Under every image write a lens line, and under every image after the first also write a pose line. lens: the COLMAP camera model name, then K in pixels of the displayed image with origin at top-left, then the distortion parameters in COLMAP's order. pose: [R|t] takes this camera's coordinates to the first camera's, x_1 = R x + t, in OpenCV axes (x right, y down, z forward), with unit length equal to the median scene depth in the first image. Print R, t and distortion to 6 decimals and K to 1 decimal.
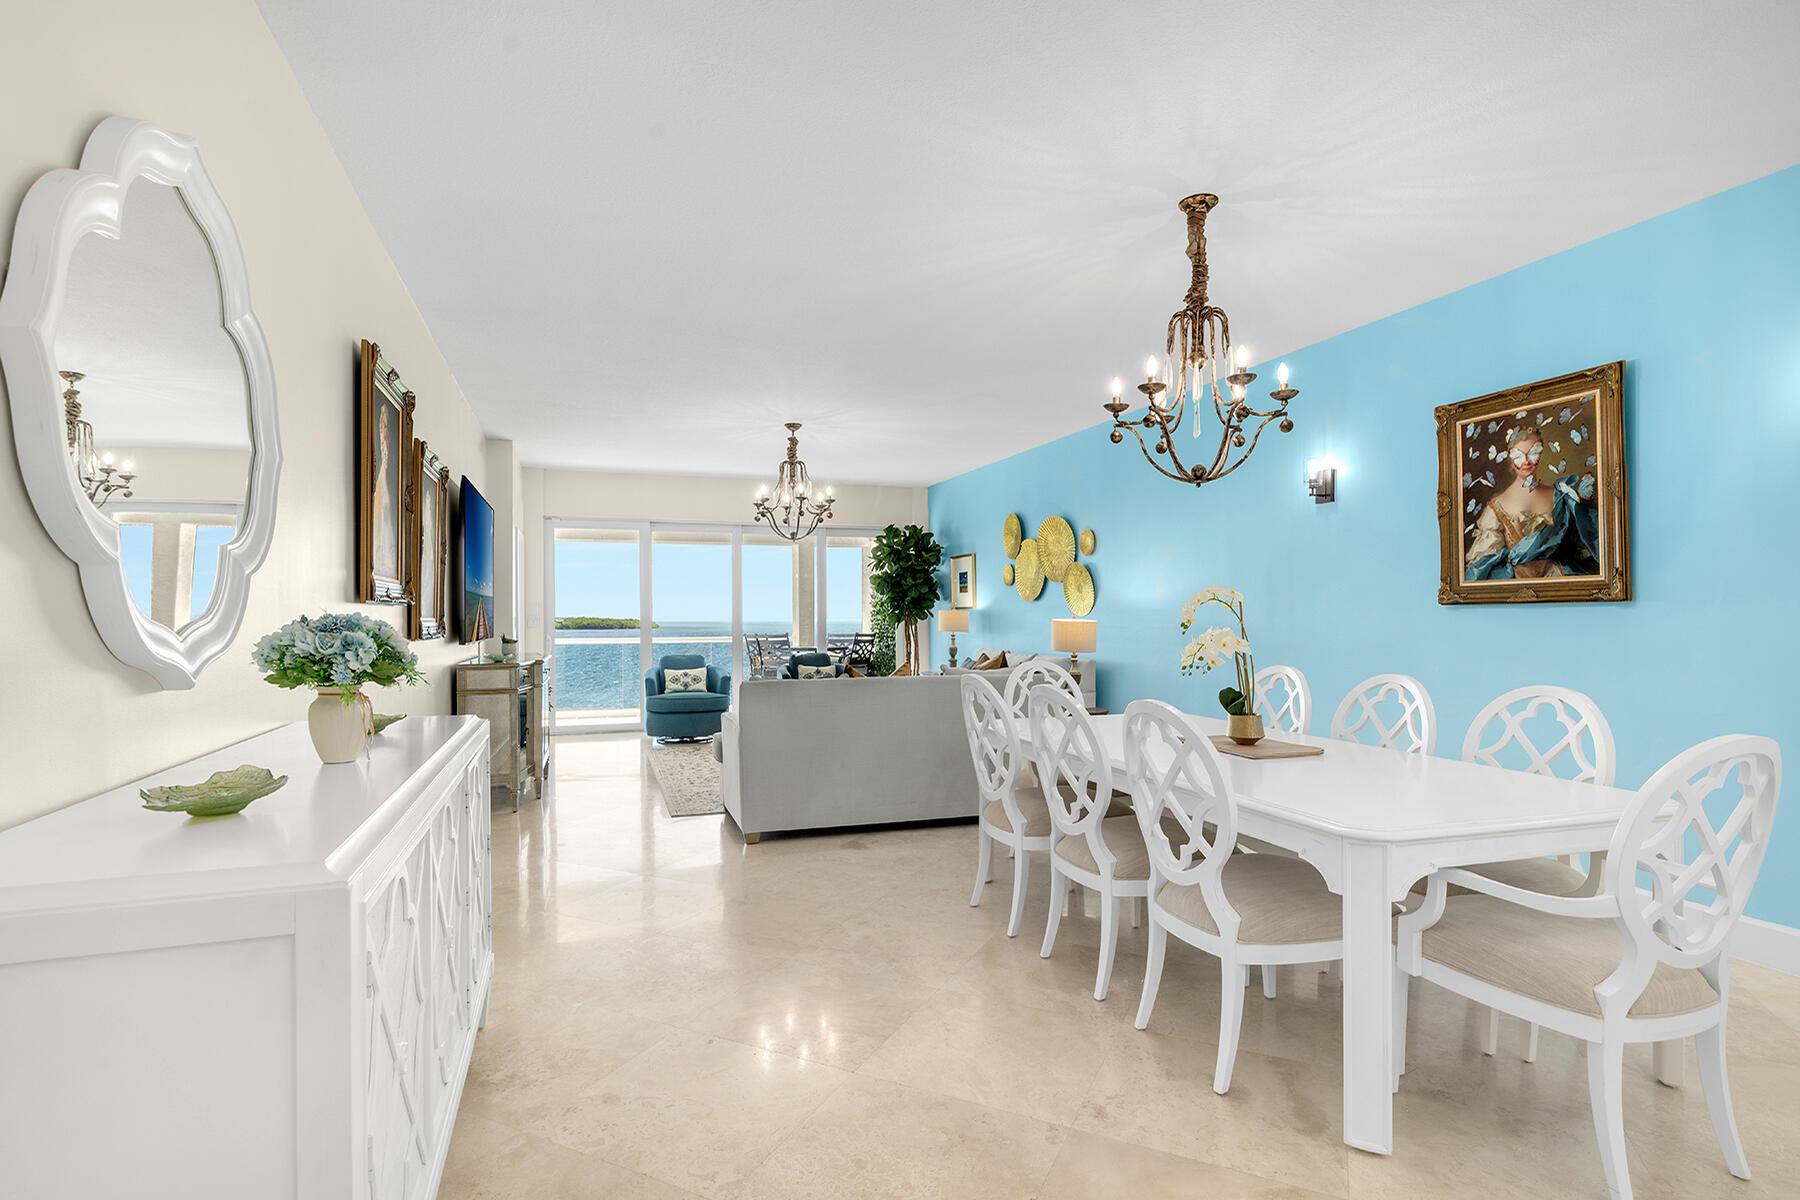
lens RADIAL K [[876.4, 0, 873.0], [0, 876.4, 611.8], [0, 0, 1]] dist [-0.002254, 0.000028]
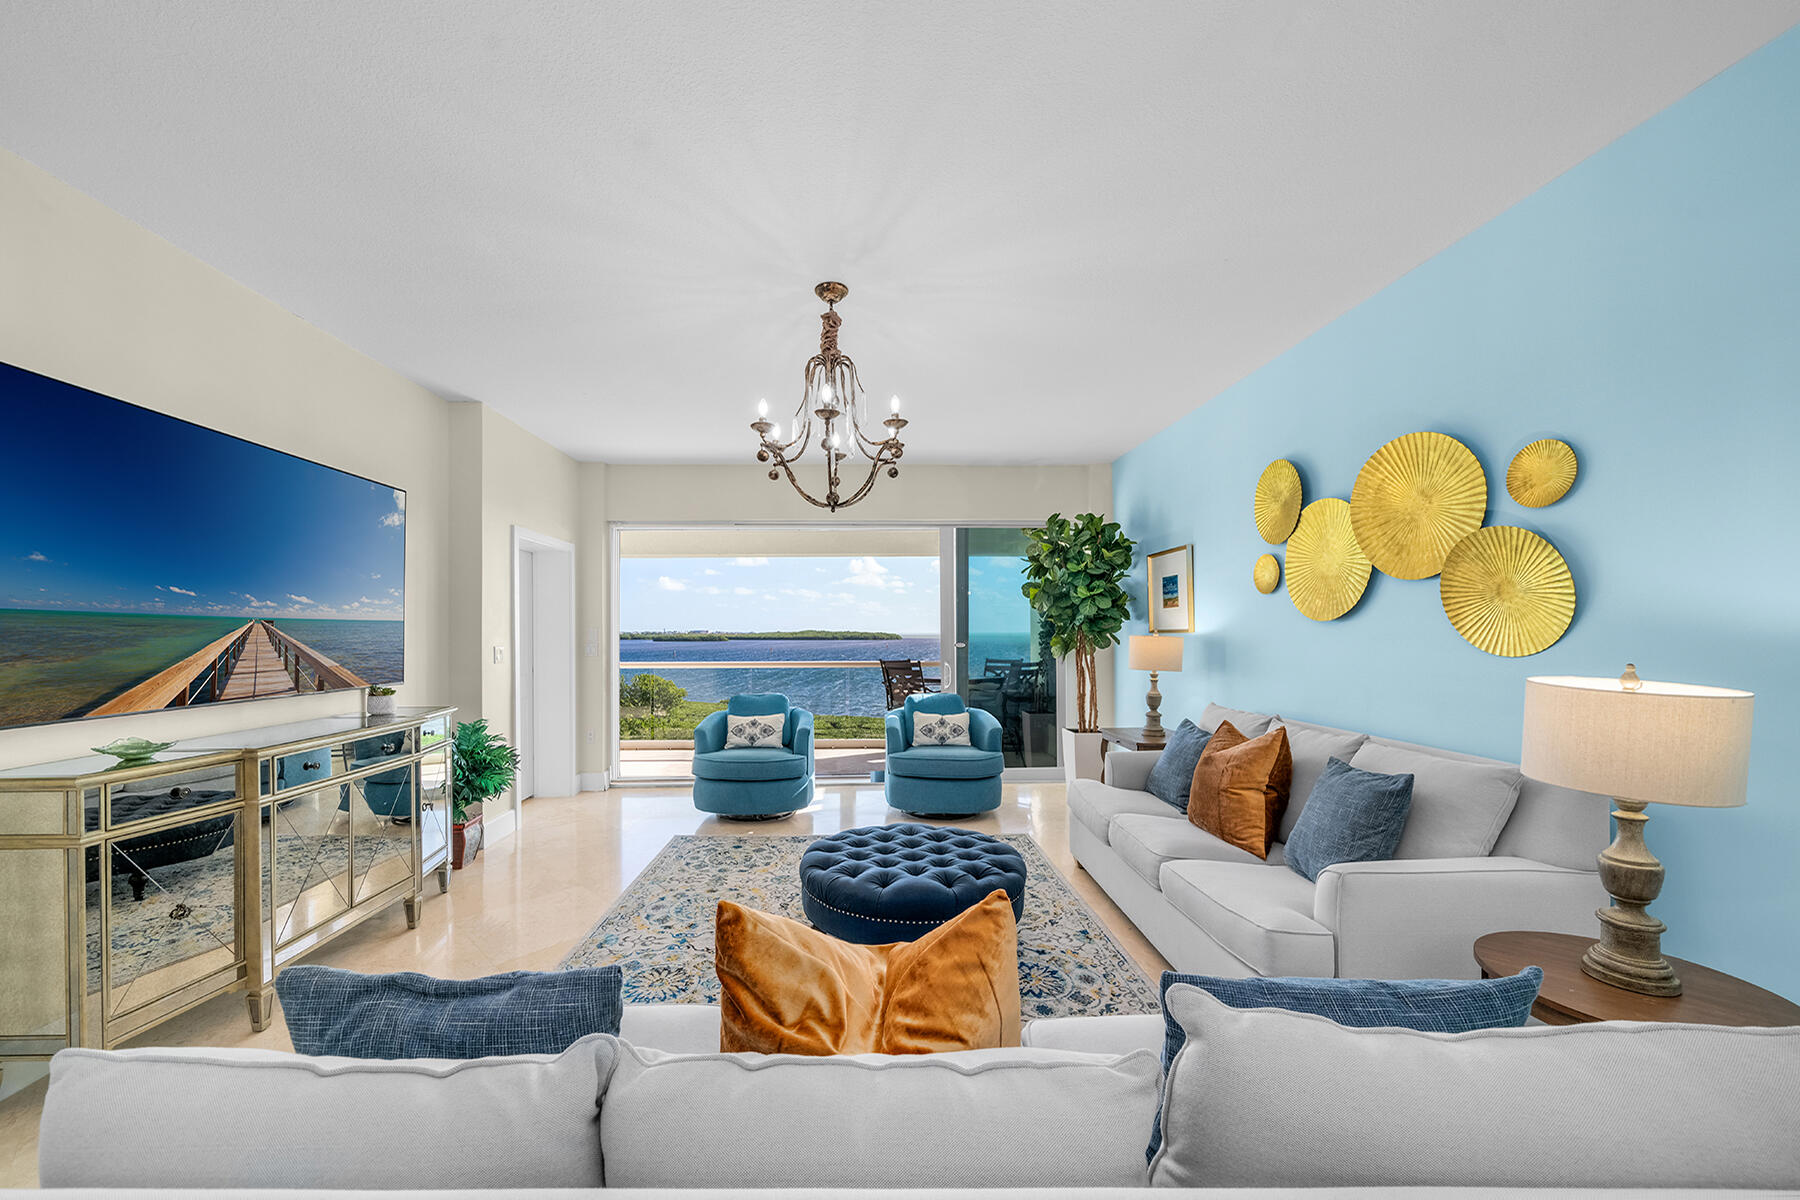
lens RADIAL K [[645.9, 0, 861.9], [0, 645.9, 624.9], [0, 0, 1]] dist [-0.001086, -0.000101]
pose [[0.951707, -0.000598, -0.307009, 0.076204], [0.000312, 0.999999, -0.000979, -0.020263], [0.307009, 0.000836, 0.951706, 1.091137]]
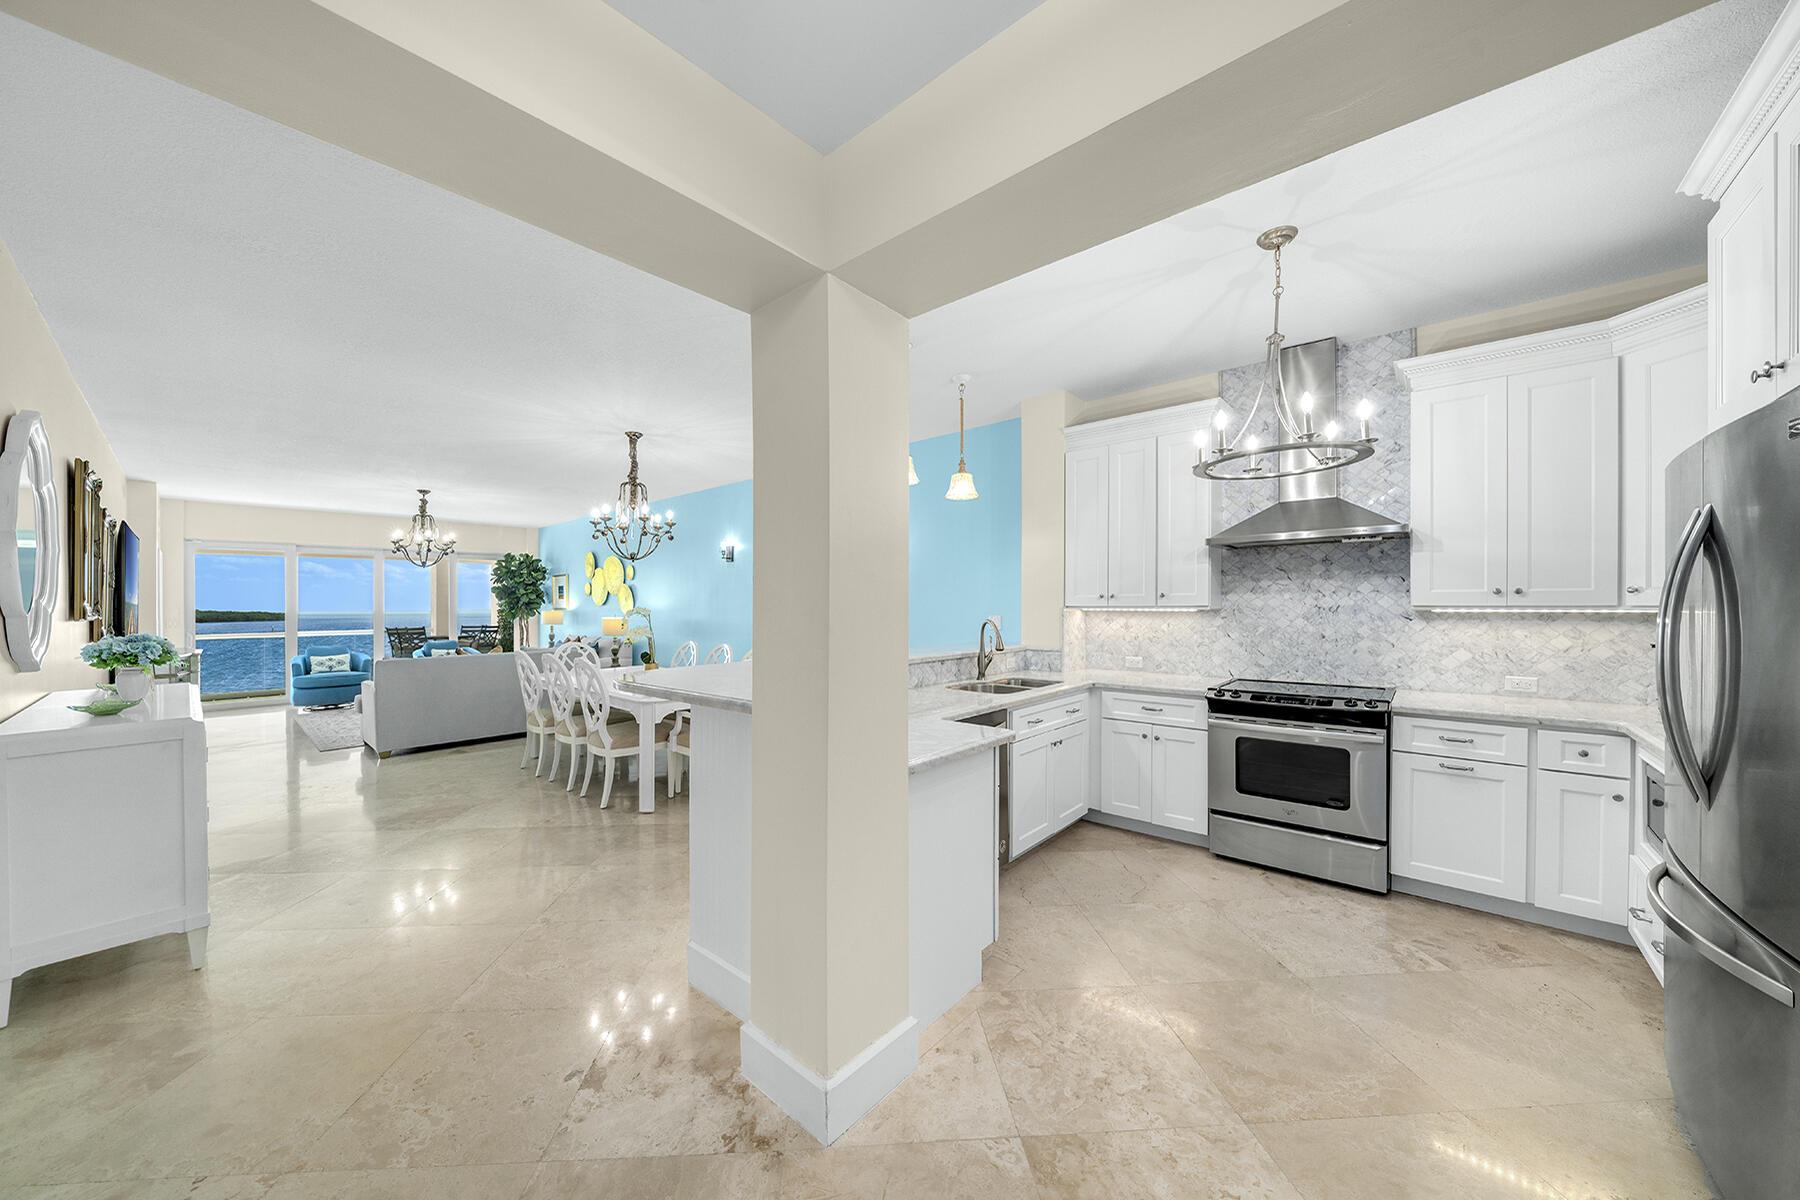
lens RADIAL K [[622.6, 0, 870.3], [0, 622.6, 599.5], [0, 0, 1]] dist [0.000910, 0.000155]
pose [[0.874251, 0.000511, 0.485475, 0.105520], [0.002413, 0.999983, -0.005398, -0.030317], [-0.485469, 0.005891, 0.874234, -0.541333]]
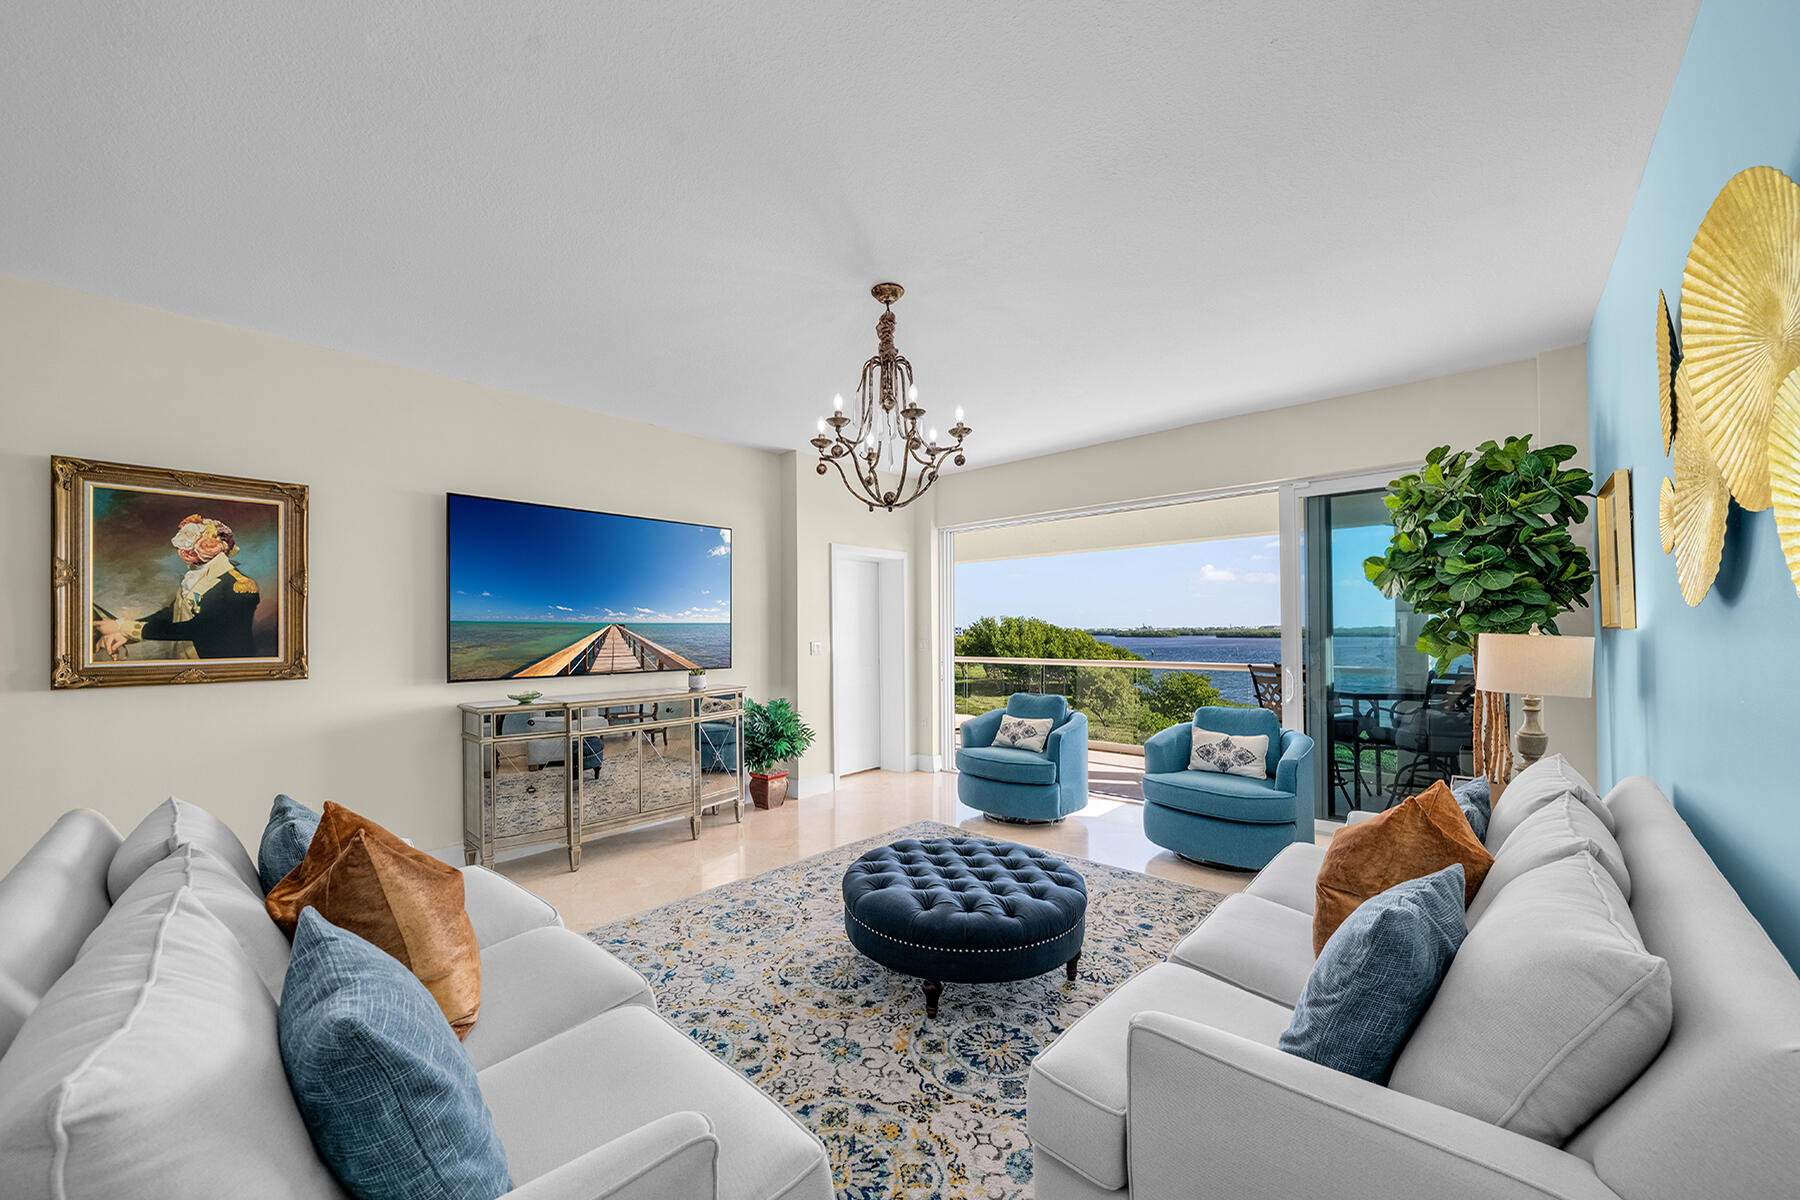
lens RADIAL K [[667.1, 0, 902.6], [0, 667.1, 615.6], [0, 0, 1]] dist [-0.011492, -0.000110]
pose [[0.486721, -0.015564, -0.873419, 0.448005], [0.013094, 0.999859, -0.010520, -0.022319], [0.873459, -0.006316, 0.486856, 1.385573]]
